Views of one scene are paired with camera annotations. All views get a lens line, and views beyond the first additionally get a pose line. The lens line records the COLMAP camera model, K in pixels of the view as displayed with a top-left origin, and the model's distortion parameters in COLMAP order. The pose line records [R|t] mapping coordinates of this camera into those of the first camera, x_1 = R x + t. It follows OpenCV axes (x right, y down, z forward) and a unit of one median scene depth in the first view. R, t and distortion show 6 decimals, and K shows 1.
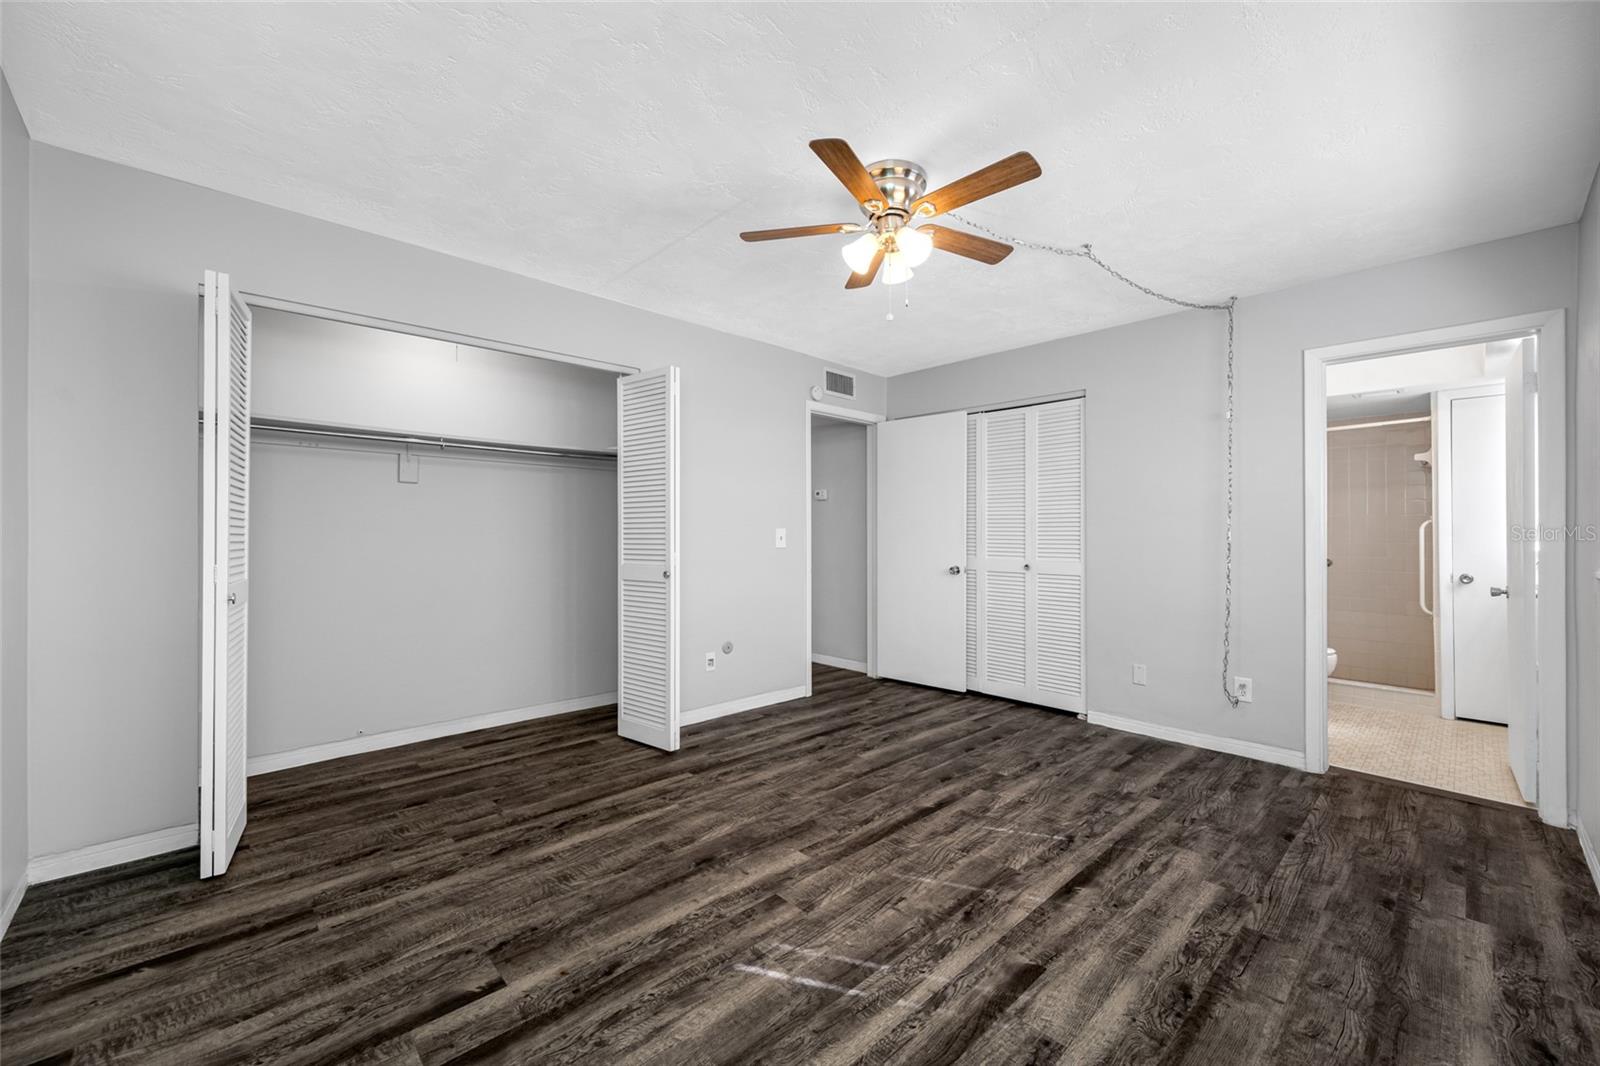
lens RADIAL K [[628.6, 0, 801.2], [0, 628.6, 532.1], [0, 0, 1]] dist [0.000794, -0.000243]
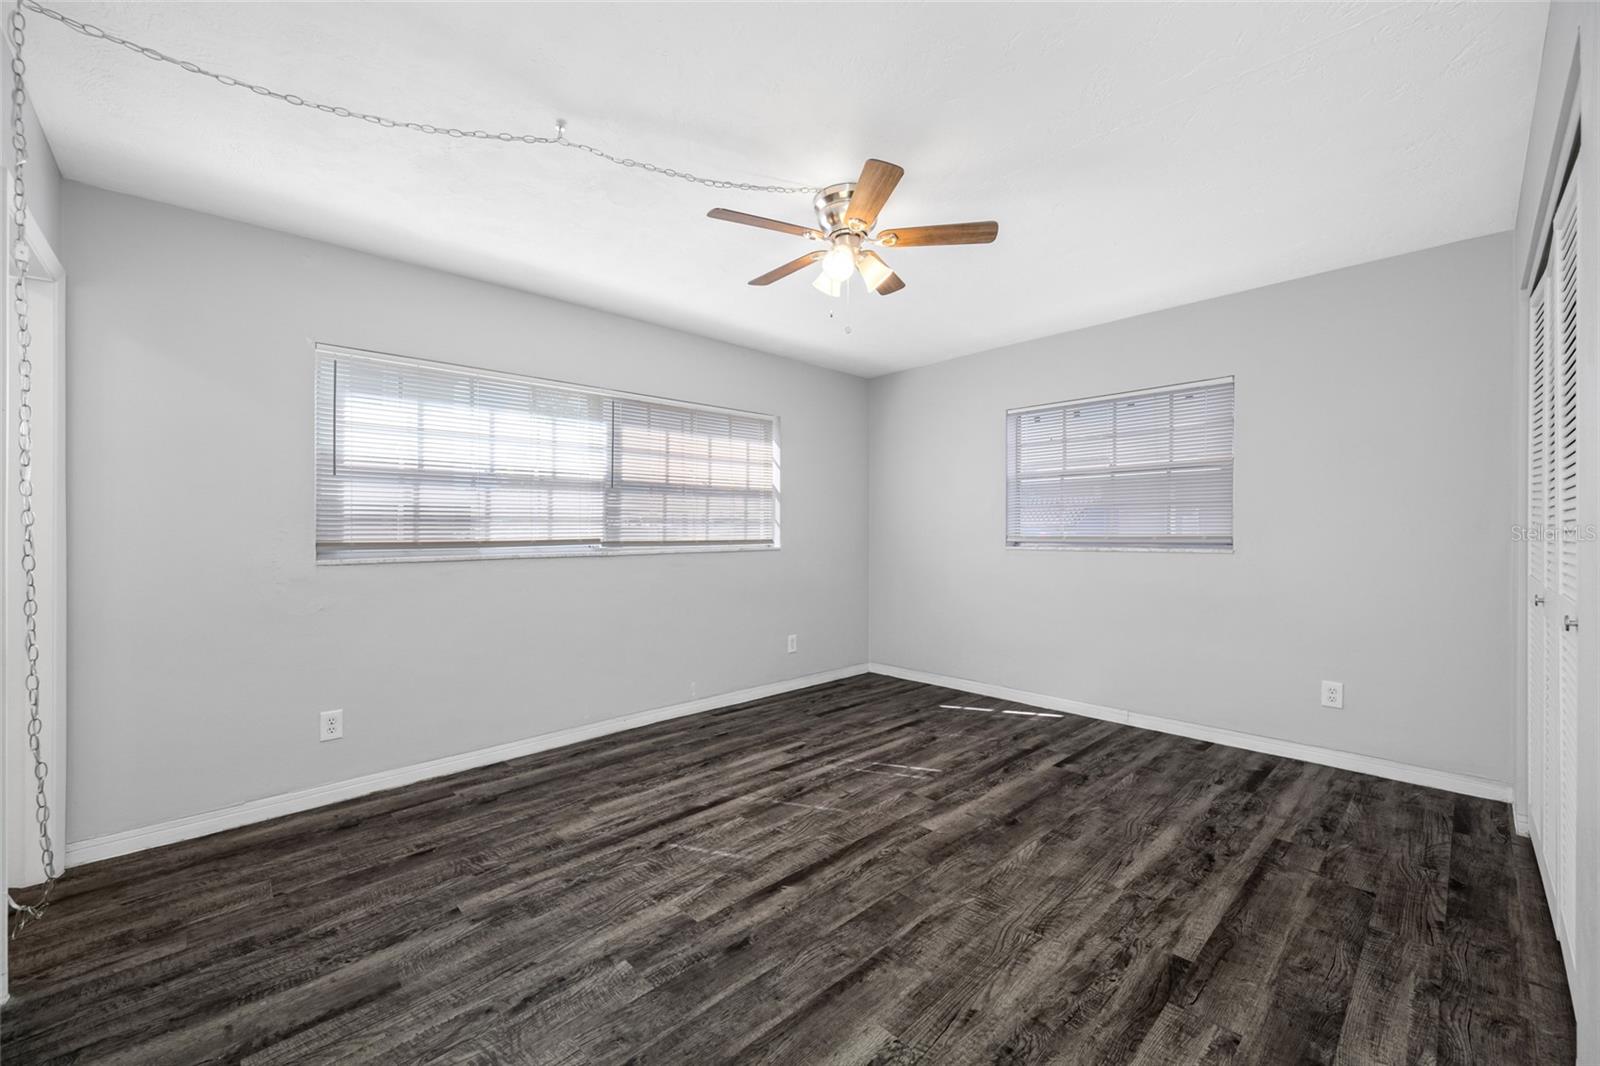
lens RADIAL K [[628.6, 0, 798.7], [0, 628.6, 532.1], [0, 0, 1]] dist [0.000794, -0.000243]
pose [[-0.999990, -0.001772, -0.004201, 0.232847], [-0.001760, 0.999994, -0.002893, 0.006085], [0.004206, -0.002885, -0.999987, 2.109632]]
